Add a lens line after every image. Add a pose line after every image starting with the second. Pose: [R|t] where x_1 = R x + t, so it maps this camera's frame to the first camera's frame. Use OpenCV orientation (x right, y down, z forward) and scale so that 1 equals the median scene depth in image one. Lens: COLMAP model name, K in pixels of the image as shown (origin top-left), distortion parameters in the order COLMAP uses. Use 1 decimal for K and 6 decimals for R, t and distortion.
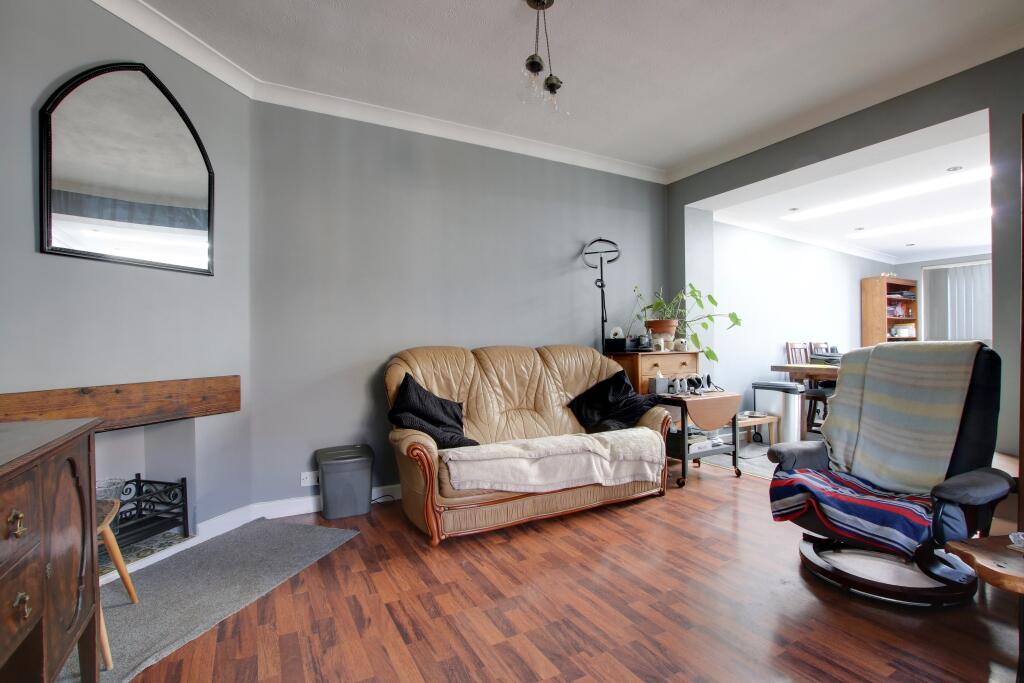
lens RADIAL K [[481.4, 0, 514.3], [0, 481.4, 343.2], [0, 0, 1]] dist [-0.001973, -0.000146]
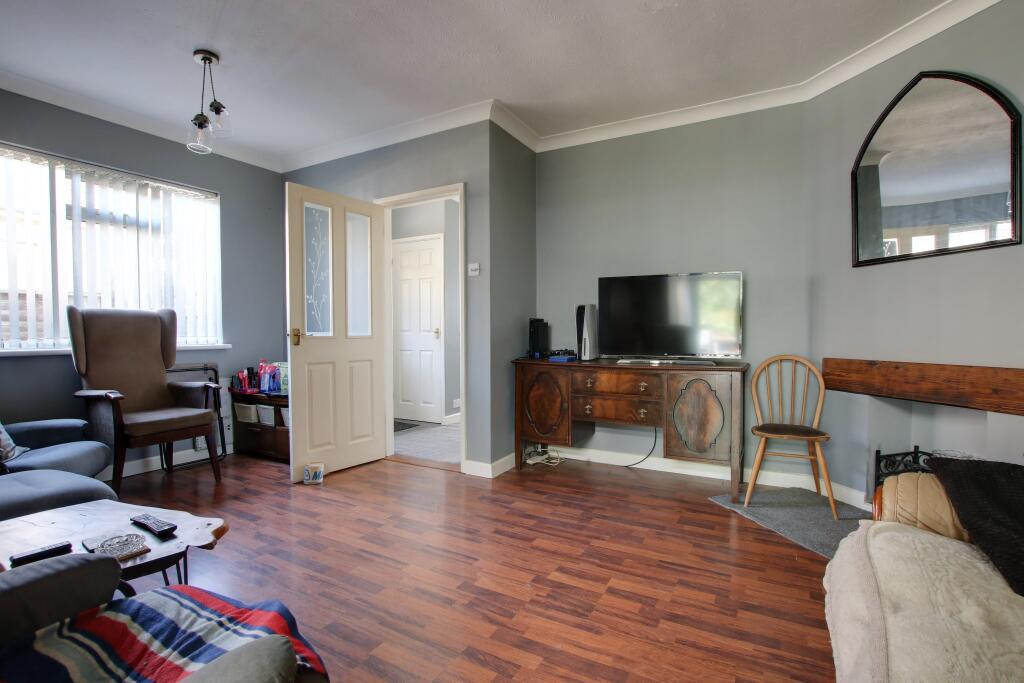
lens RADIAL K [[481.4, 0, 512.0], [0, 481.4, 340.7], [0, 0, 1]] dist [-0.001973, -0.000146]
pose [[-0.846842, 0.017510, -0.531556, 0.674271], [0.007786, 0.999759, 0.020528, 0.000775], [0.531787, 0.013245, -0.846774, 1.592944]]
